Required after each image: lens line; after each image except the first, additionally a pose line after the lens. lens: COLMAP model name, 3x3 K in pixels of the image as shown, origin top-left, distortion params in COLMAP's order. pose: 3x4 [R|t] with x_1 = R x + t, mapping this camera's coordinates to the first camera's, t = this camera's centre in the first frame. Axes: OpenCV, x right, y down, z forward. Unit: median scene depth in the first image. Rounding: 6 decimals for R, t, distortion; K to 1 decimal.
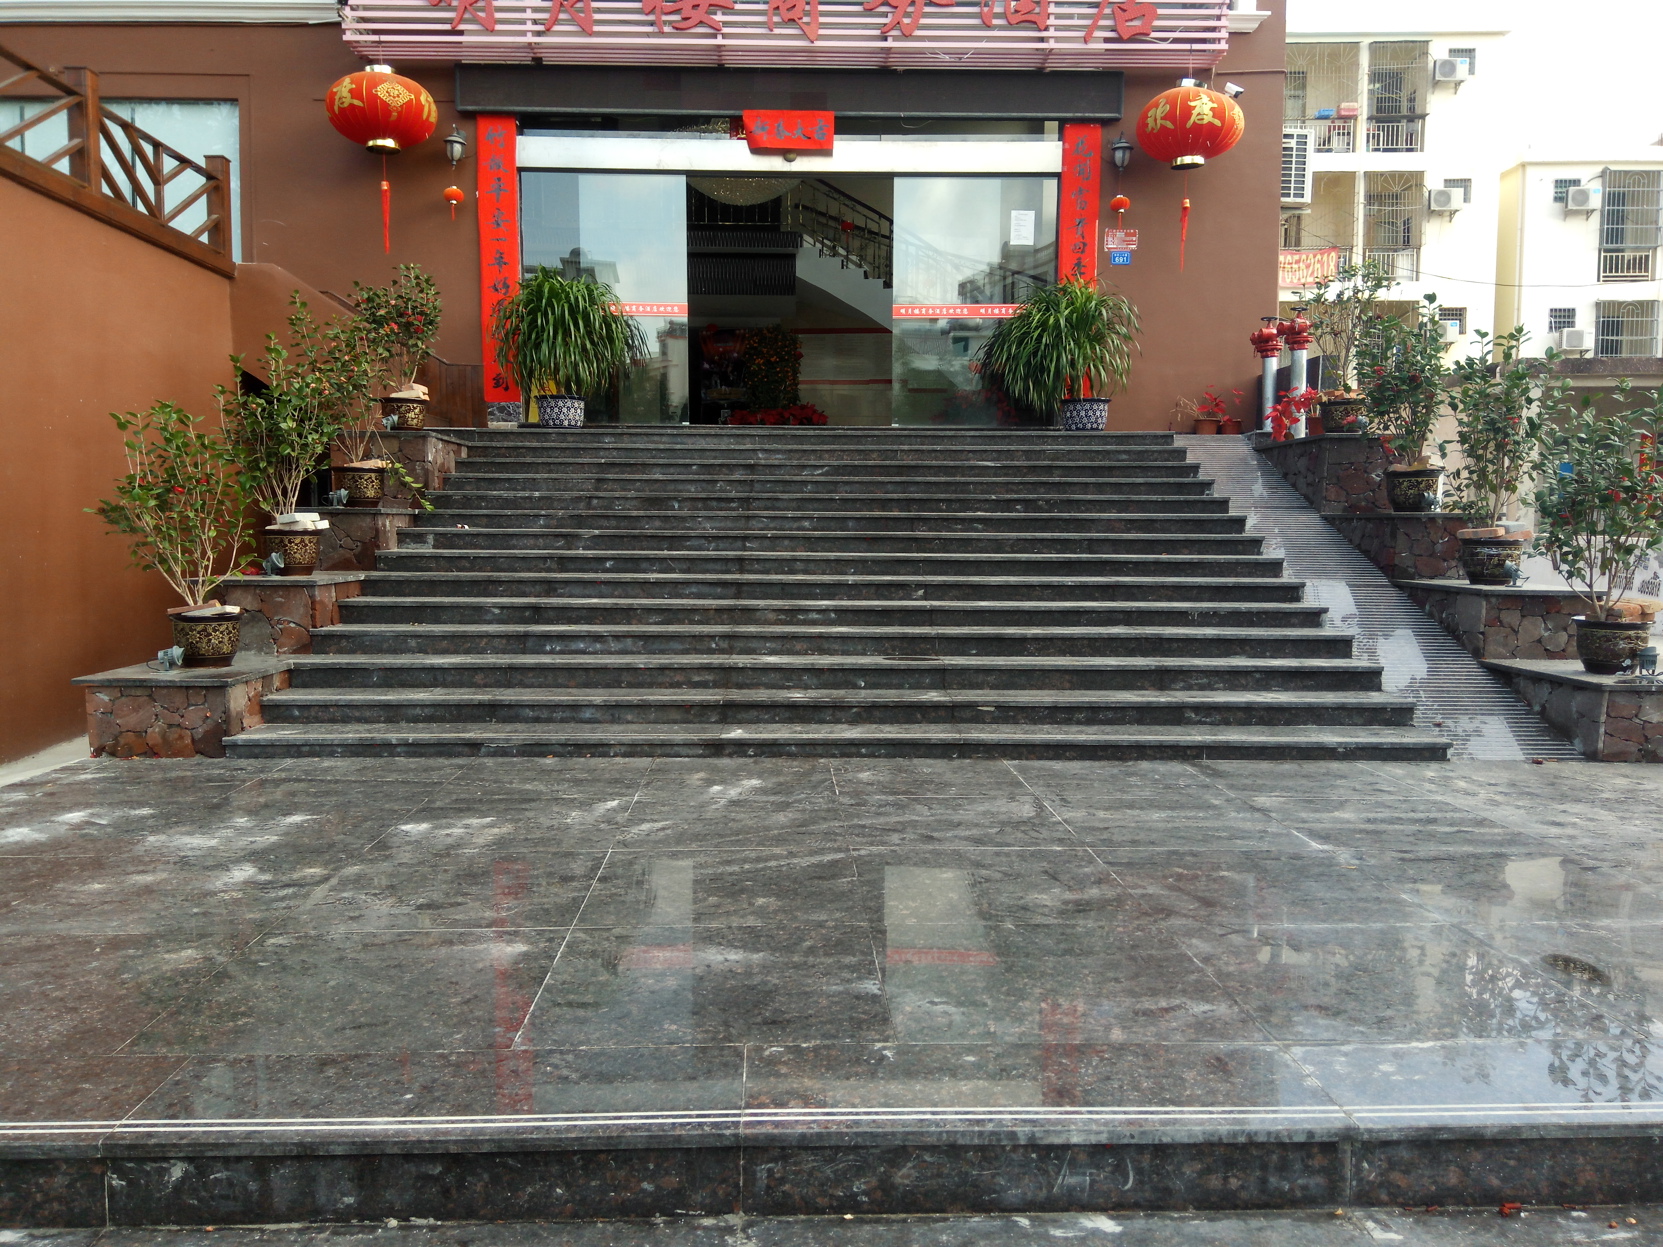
lens RADIAL K [[1263.8, 0, 828.2], [0, 1263.8, 627.3], [0, 0, 1]] dist [0.110335, -0.168331]
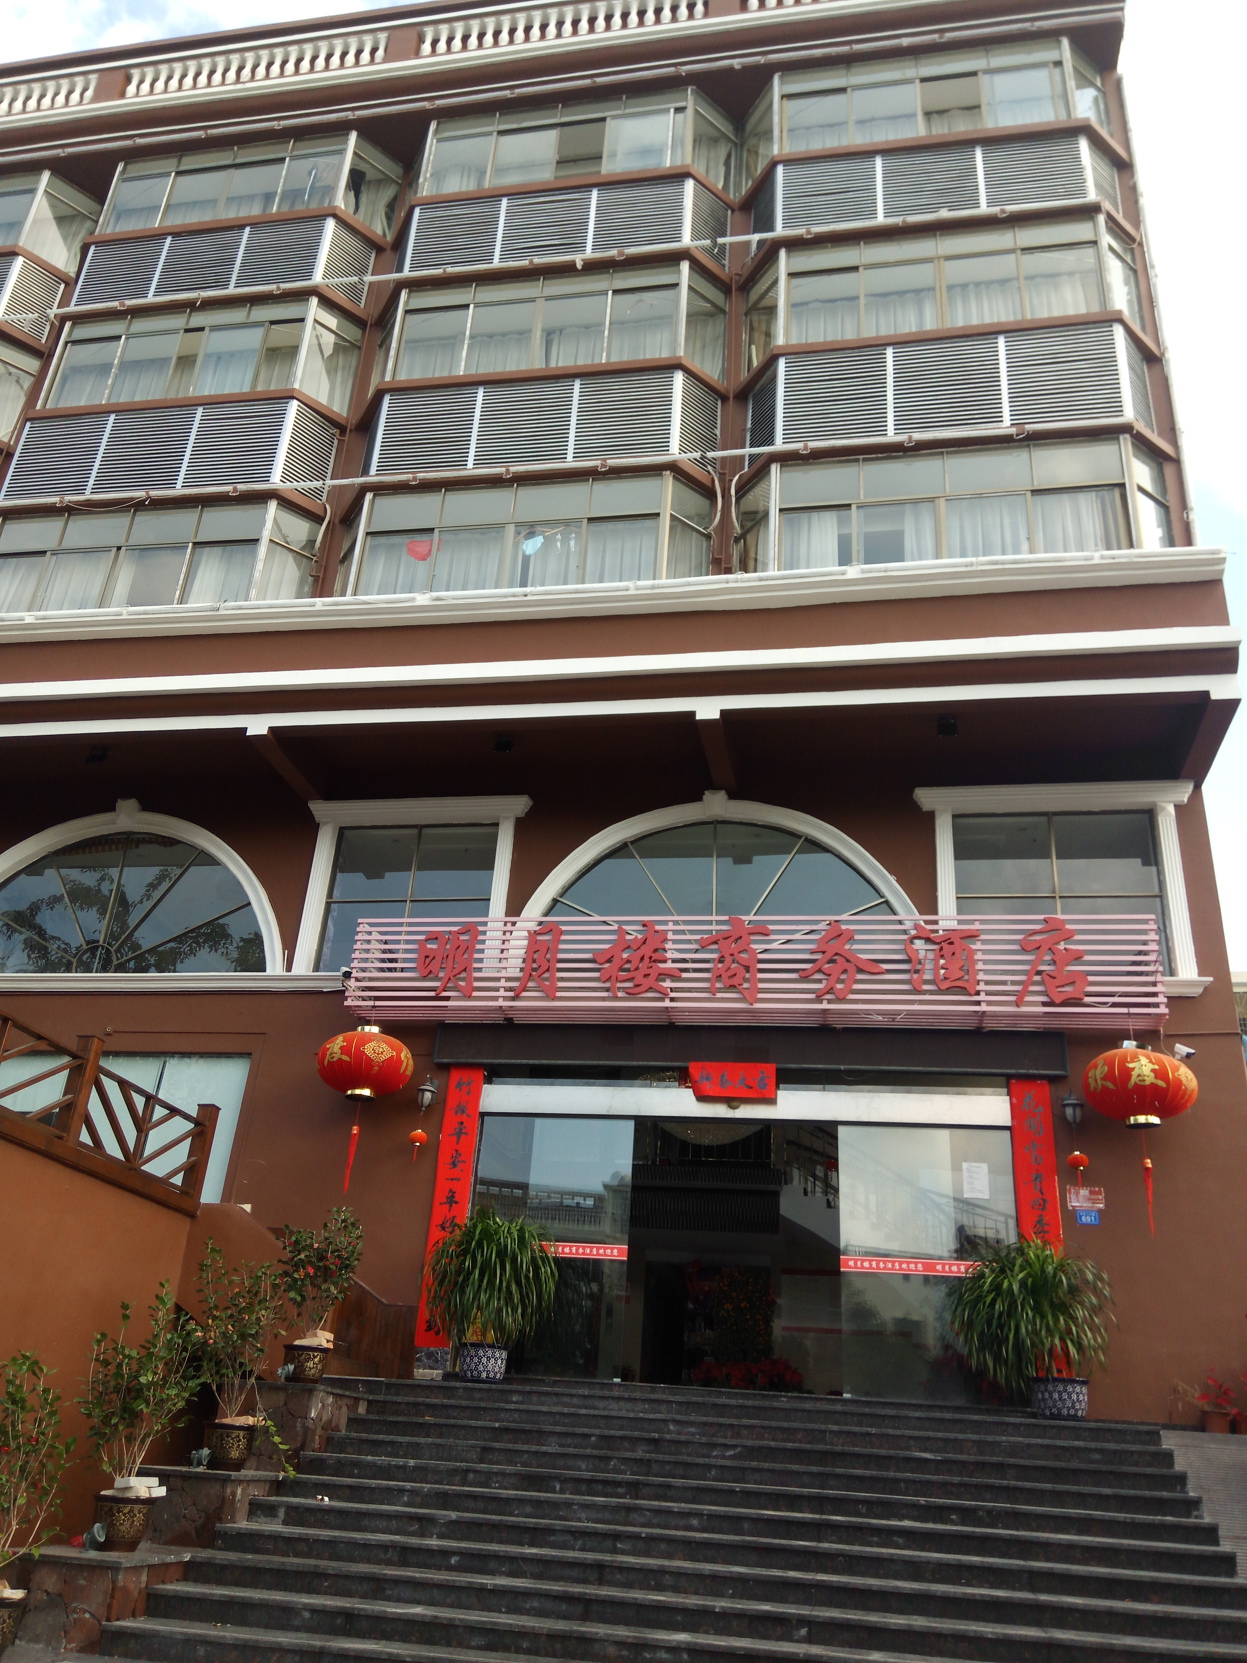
lens RADIAL K [[1278.4, 0, 623.5], [0, 1278.4, 831.5], [0, 0, 1]] dist [0.117262, -0.171508]
pose [[0.980449, -0.029126, -0.194604, 0.096136], [-0.076001, 0.856186, -0.511047, -0.021443], [0.181502, 0.515846, 0.837233, 0.003486]]
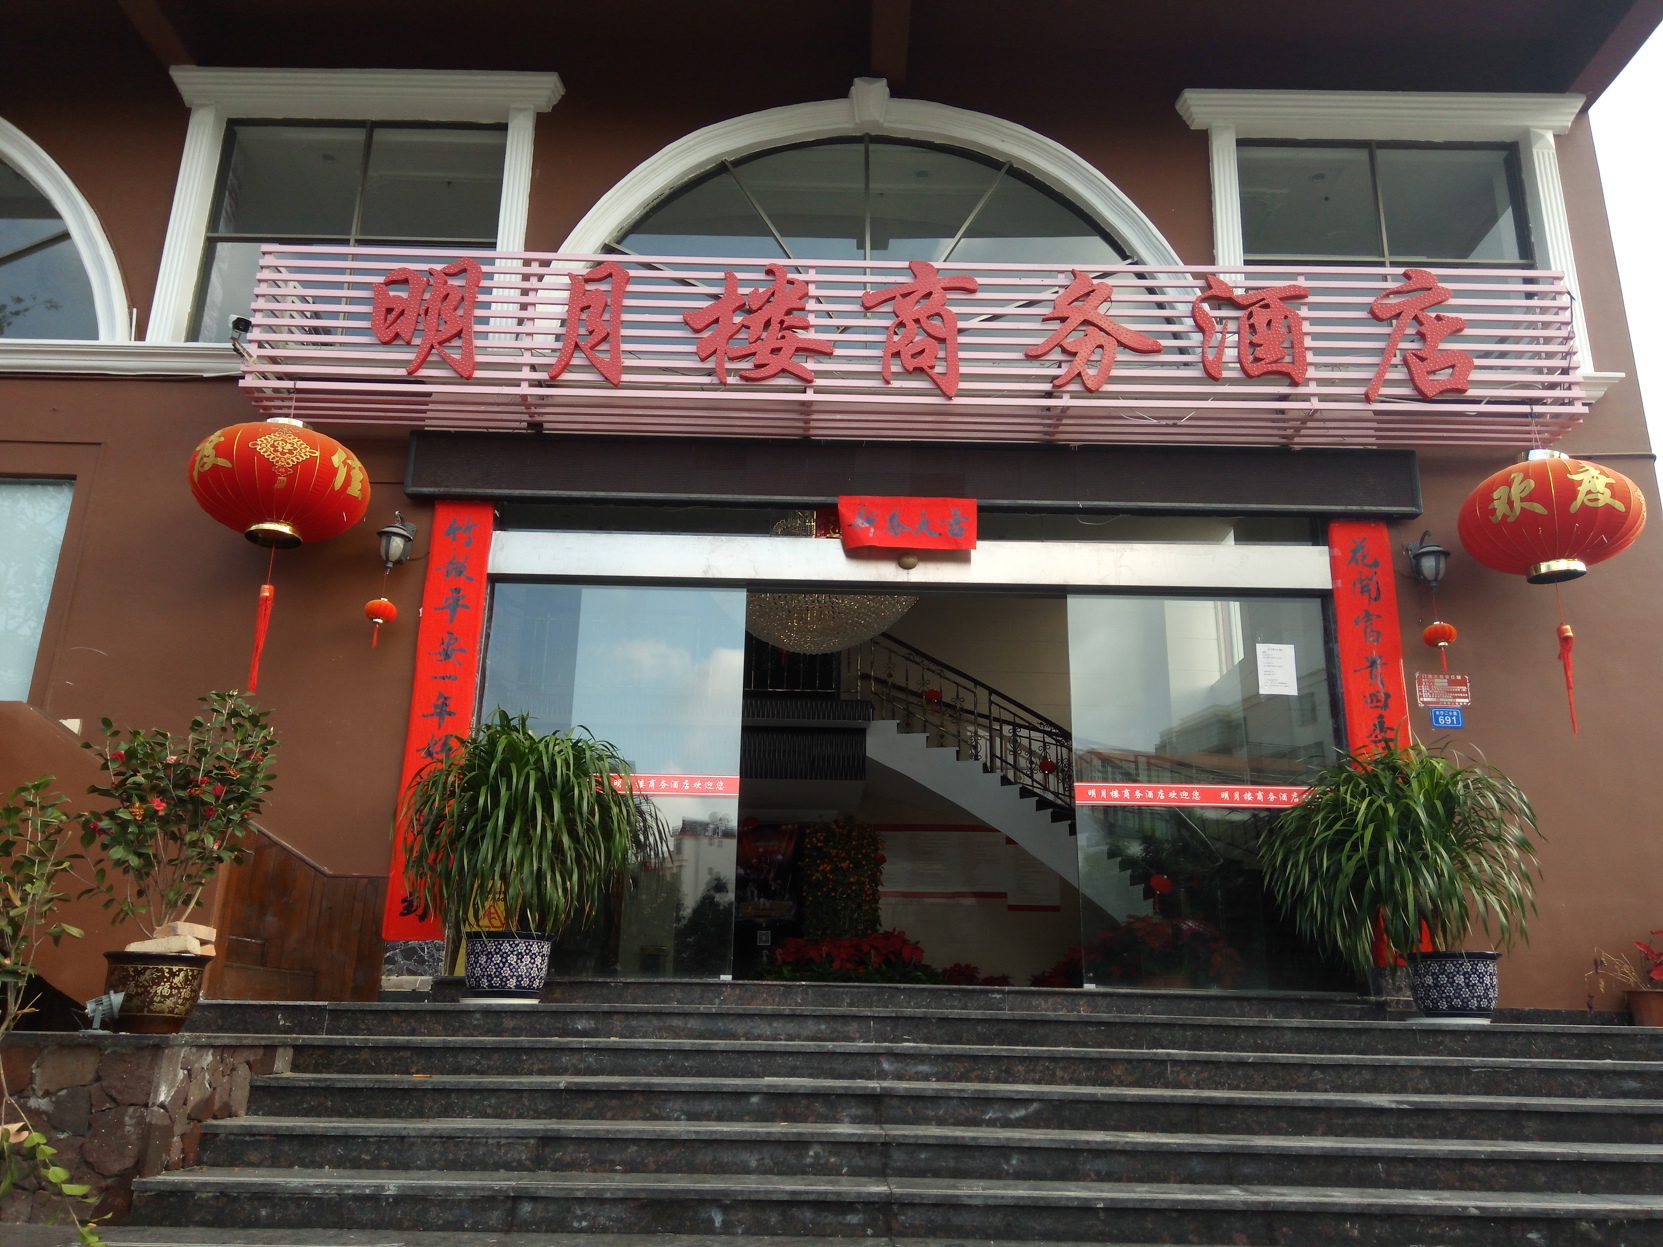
lens RADIAL K [[1278.4, 0, 839.4], [0, 1278.4, 623.2], [0, 0, 1]] dist [0.117262, -0.171508]
pose [[0.999922, 0.012059, -0.003263, -0.065993], [-0.012394, 0.924697, -0.380502, -0.094723], [-0.001571, 0.380512, 0.924775, 0.430491]]
